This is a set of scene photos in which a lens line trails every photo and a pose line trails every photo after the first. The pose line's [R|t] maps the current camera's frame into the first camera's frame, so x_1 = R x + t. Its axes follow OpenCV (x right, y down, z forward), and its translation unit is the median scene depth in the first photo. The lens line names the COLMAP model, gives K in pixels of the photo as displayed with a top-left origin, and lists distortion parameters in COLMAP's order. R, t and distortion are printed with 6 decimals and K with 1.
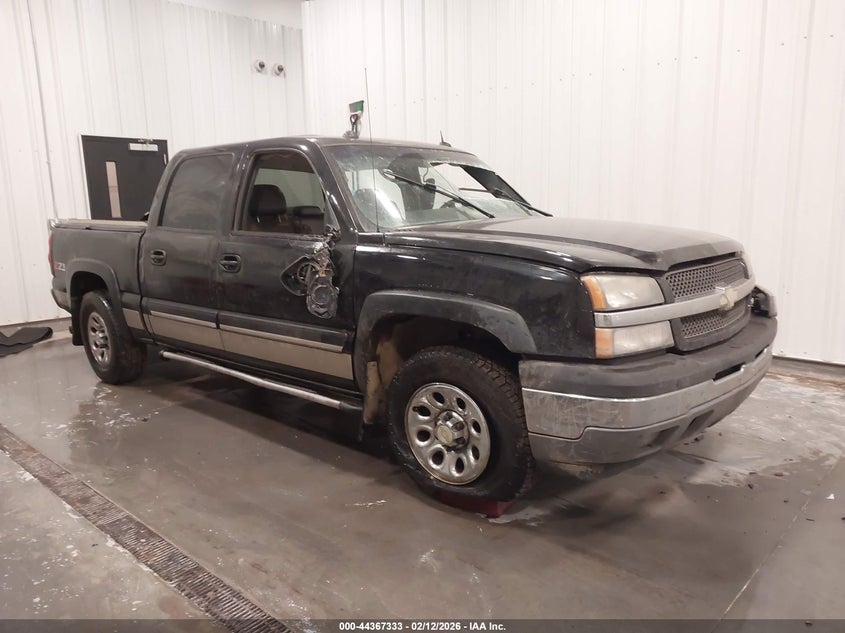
lens RADIAL K [[647.1, 0, 427.2], [0, 647.1, 319.6], [0, 0, 1]] dist [-0.012923, -0.005071]
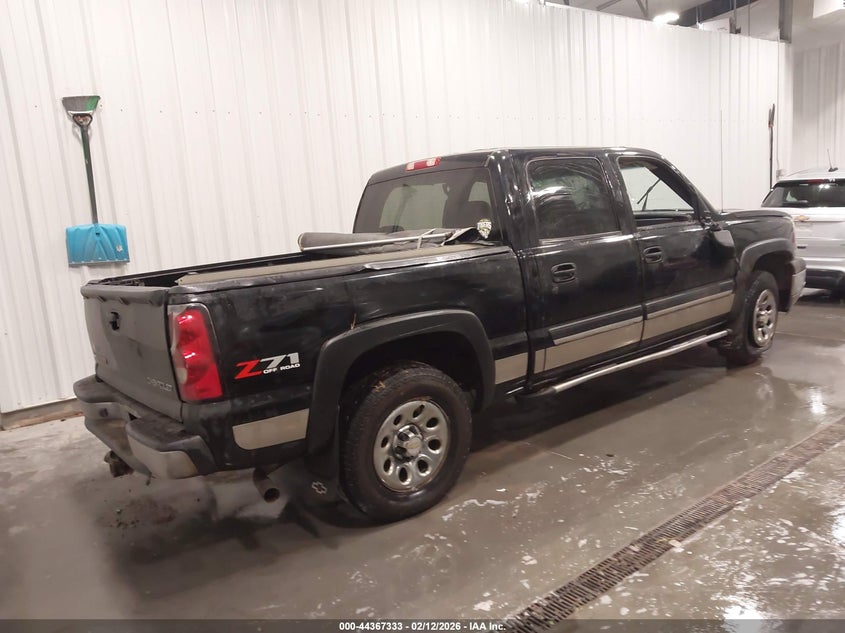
lens RADIAL K [[647.1, 0, 427.2], [0, 647.1, 319.6], [0, 0, 1]] dist [-0.012923, -0.005071]
pose [[0.227490, -0.181725, 0.956673, -1.264098], [0.252038, 0.959944, 0.122413, -0.183739], [-0.940598, 0.213270, 0.264180, 0.941317]]
